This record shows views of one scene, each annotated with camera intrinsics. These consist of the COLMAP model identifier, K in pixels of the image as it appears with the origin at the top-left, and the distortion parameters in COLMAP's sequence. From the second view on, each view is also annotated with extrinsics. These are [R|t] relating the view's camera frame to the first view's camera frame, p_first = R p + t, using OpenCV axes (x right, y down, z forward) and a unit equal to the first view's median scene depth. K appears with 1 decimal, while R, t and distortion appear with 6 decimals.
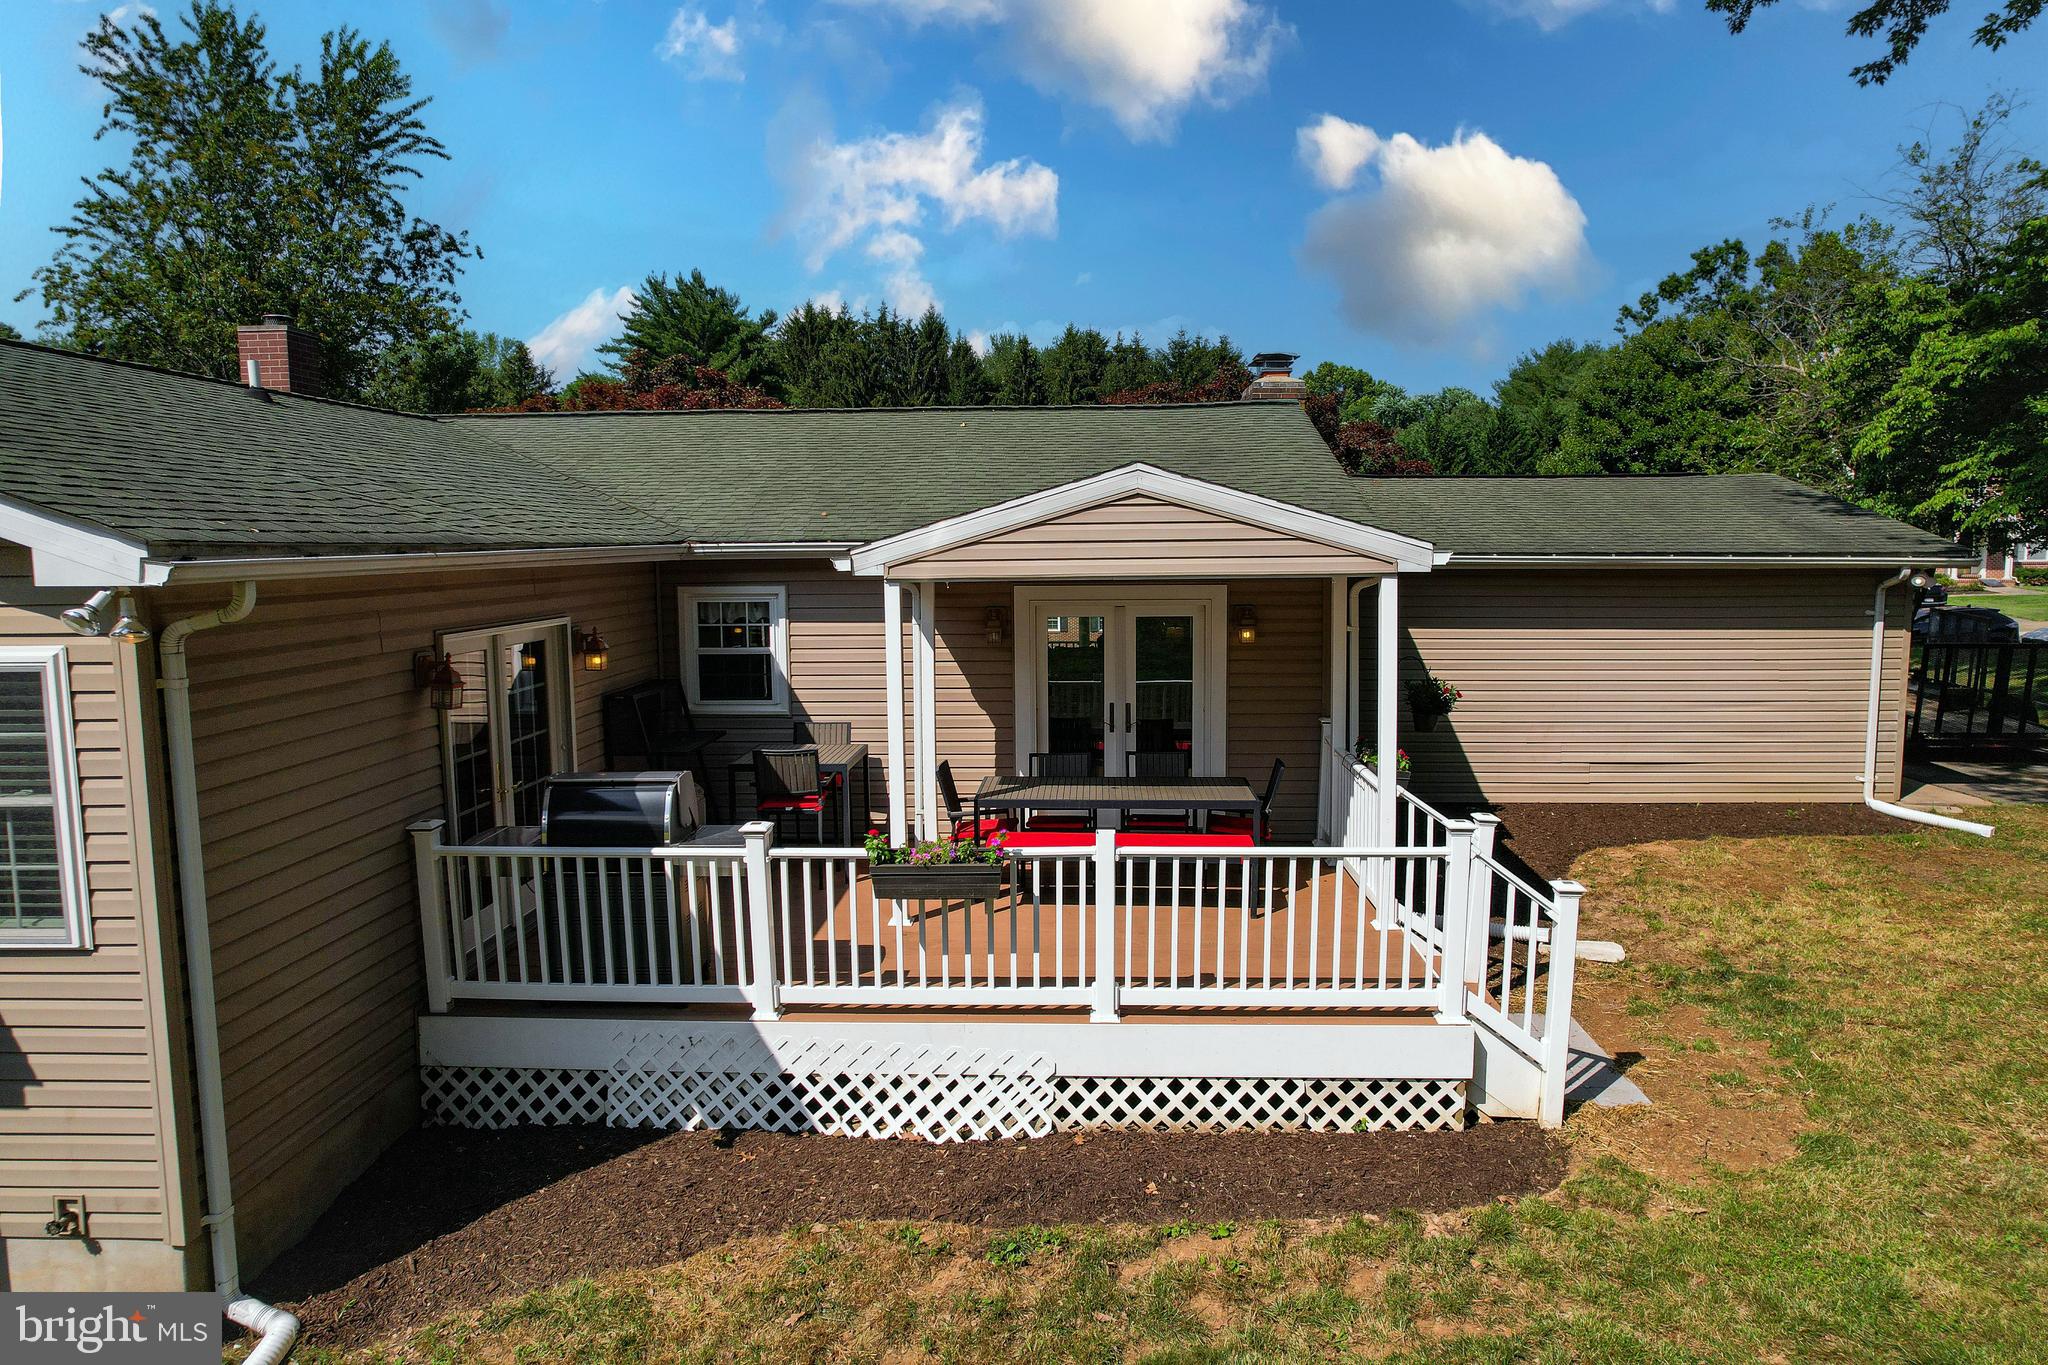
lens RADIAL K [[1306.7, 0, 1036.3], [0, 1306.7, 690.3], [0, 0, 1]] dist [-0.074704, 0.069838]
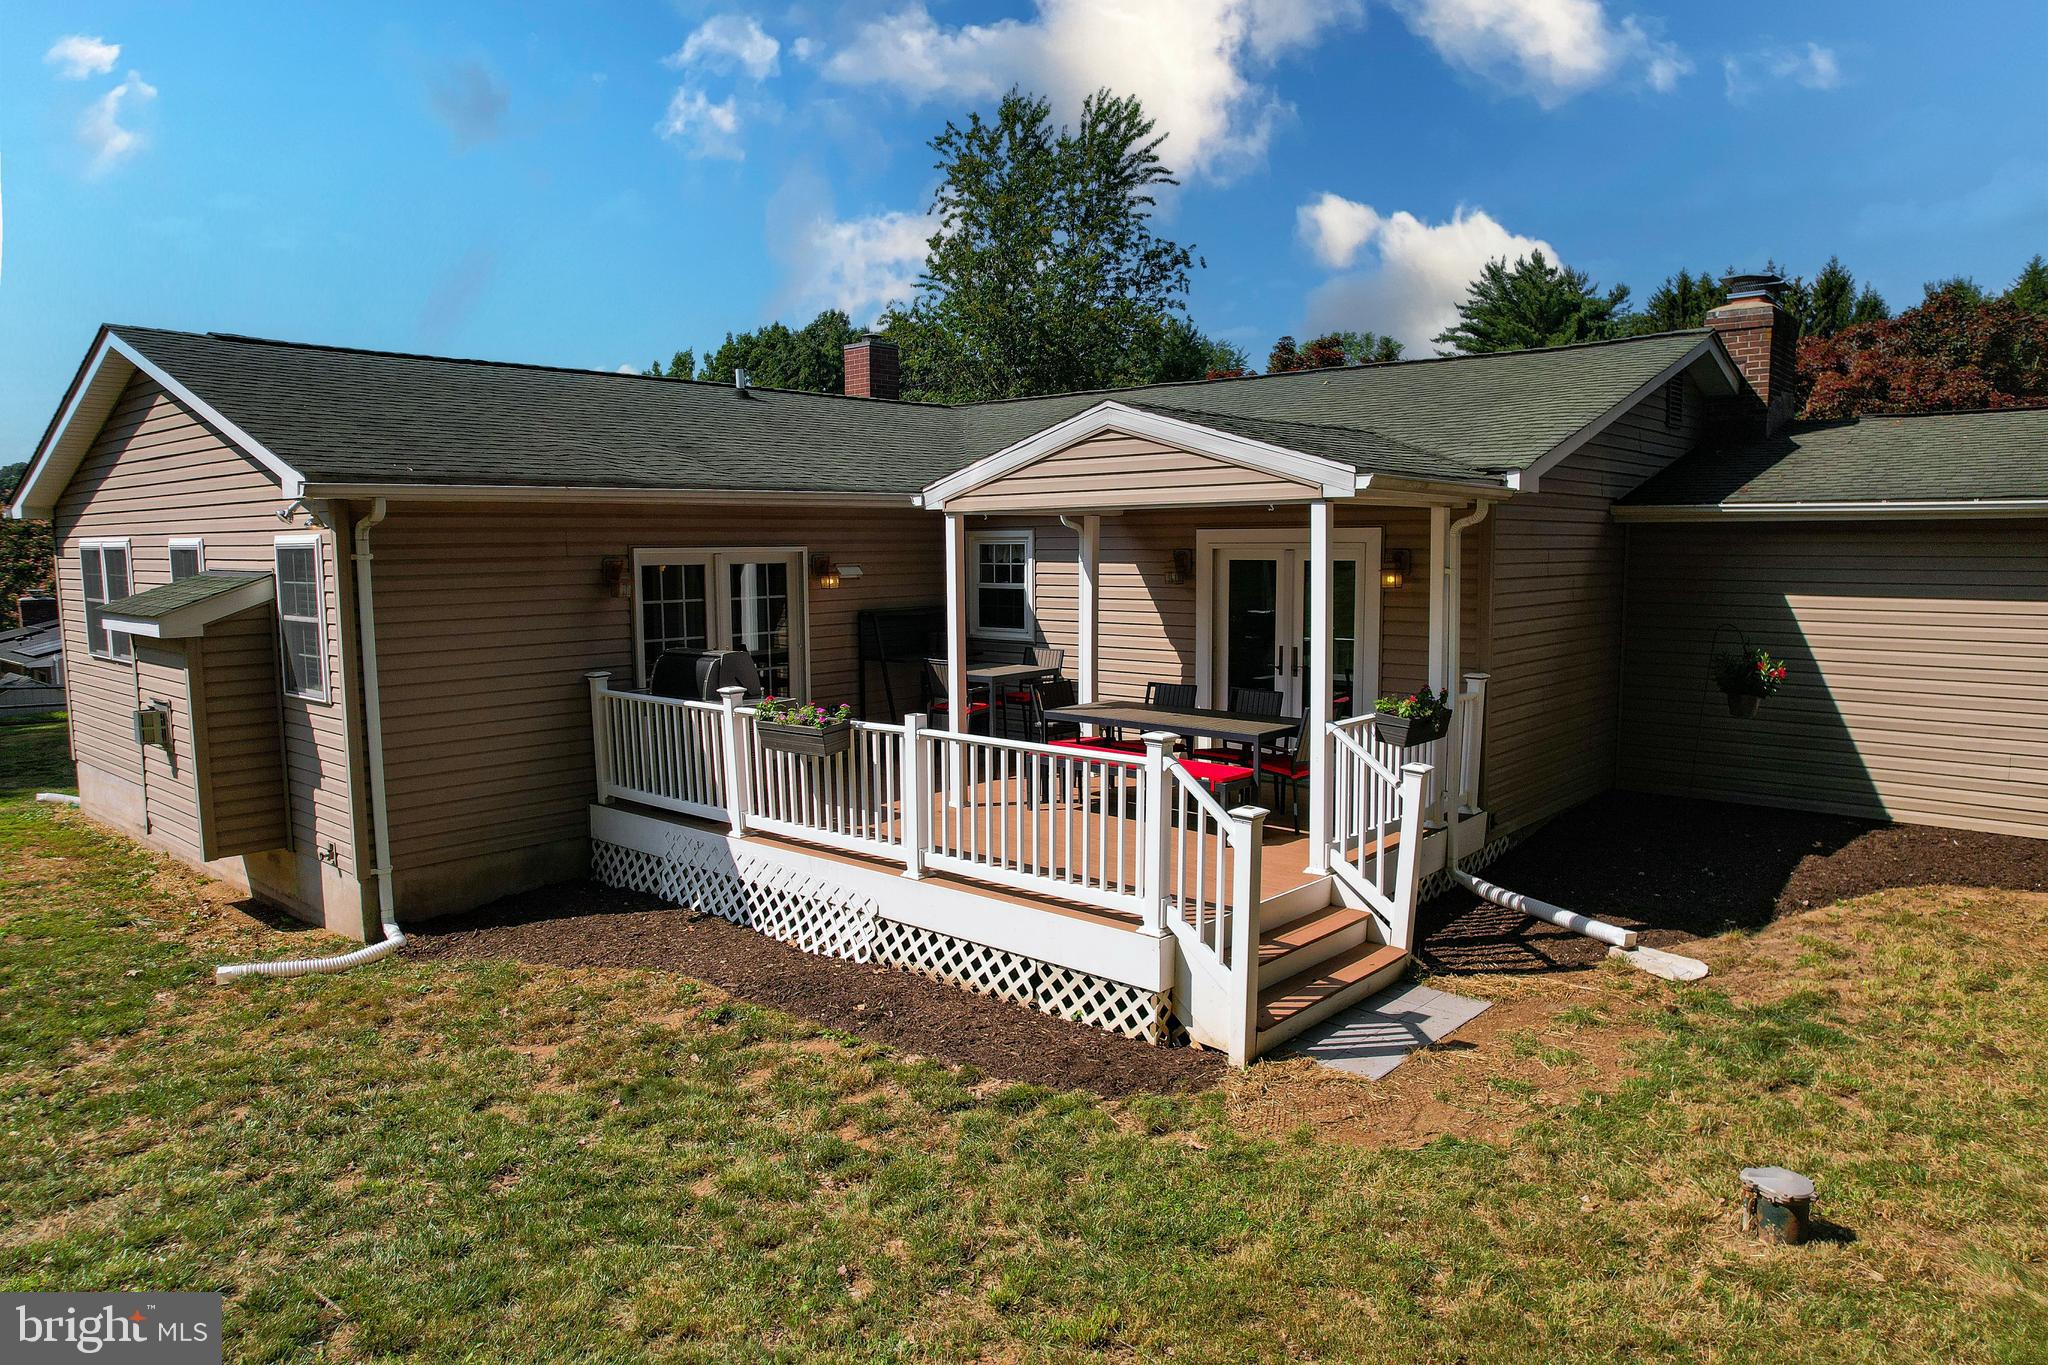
lens RADIAL K [[1306.7, 0, 1036.3], [0, 1306.7, 690.3], [0, 0, 1]] dist [-0.074704, 0.069838]
pose [[0.780809, 0.072805, -0.620514, 0.715332], [-0.069926, 0.997130, 0.029003, 0.037255], [0.620845, 0.020745, 0.783659, 0.122211]]
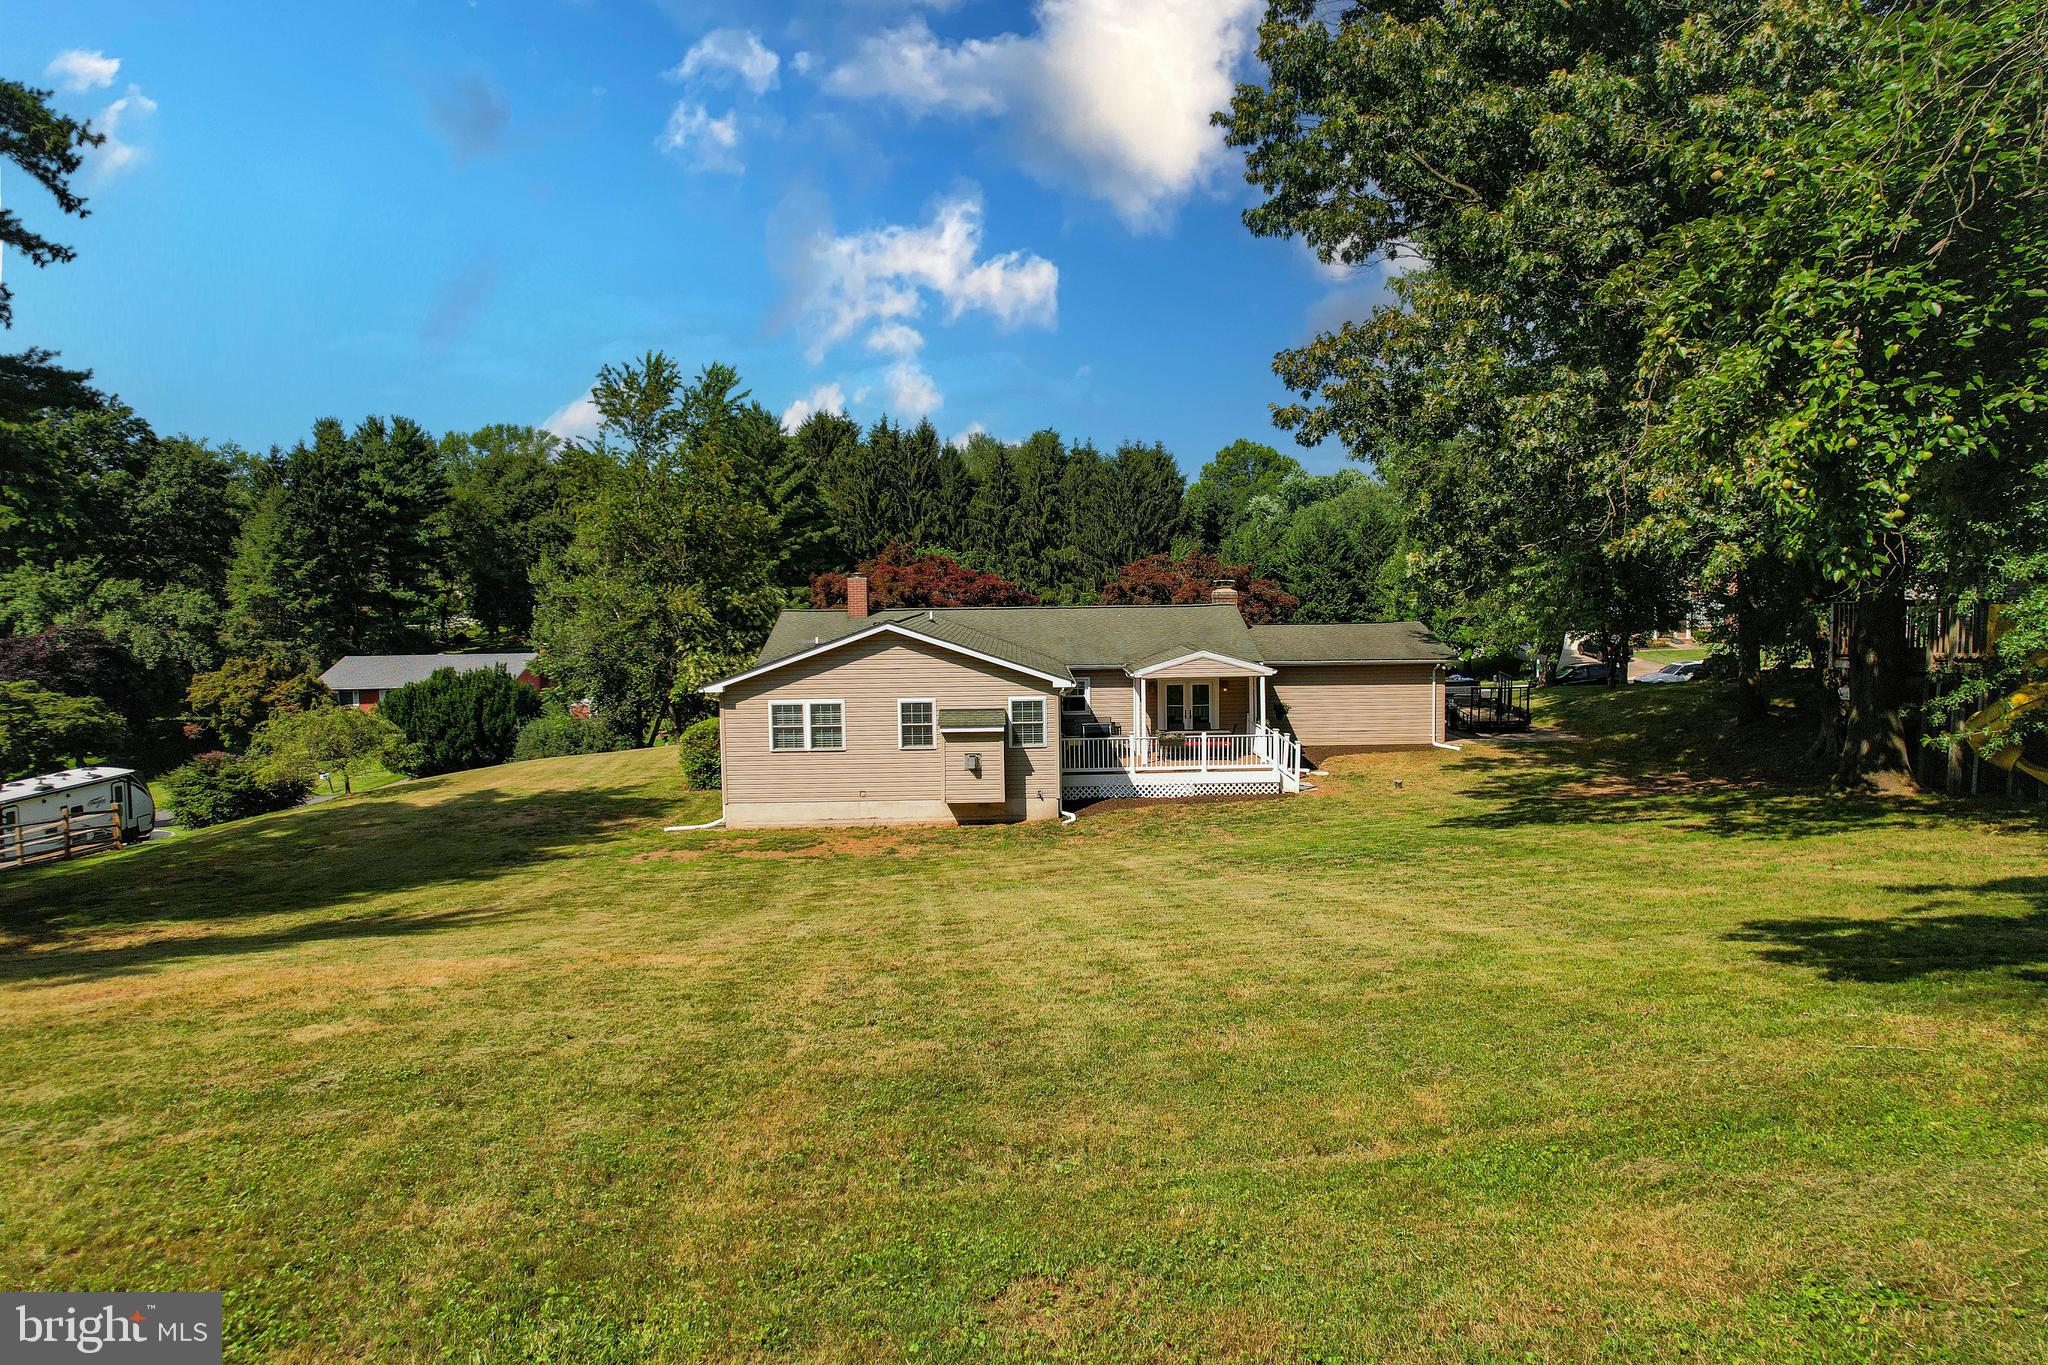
lens RADIAL K [[1306.7, 0, 1036.3], [0, 1306.7, 690.3], [0, 0, 1]] dist [-0.074704, 0.069838]
pose [[0.997982, -0.012996, 0.062156, -0.717309], [0.015011, 0.999373, -0.032066, 0.080700], [-0.061700, 0.032935, 0.997551, -3.145219]]
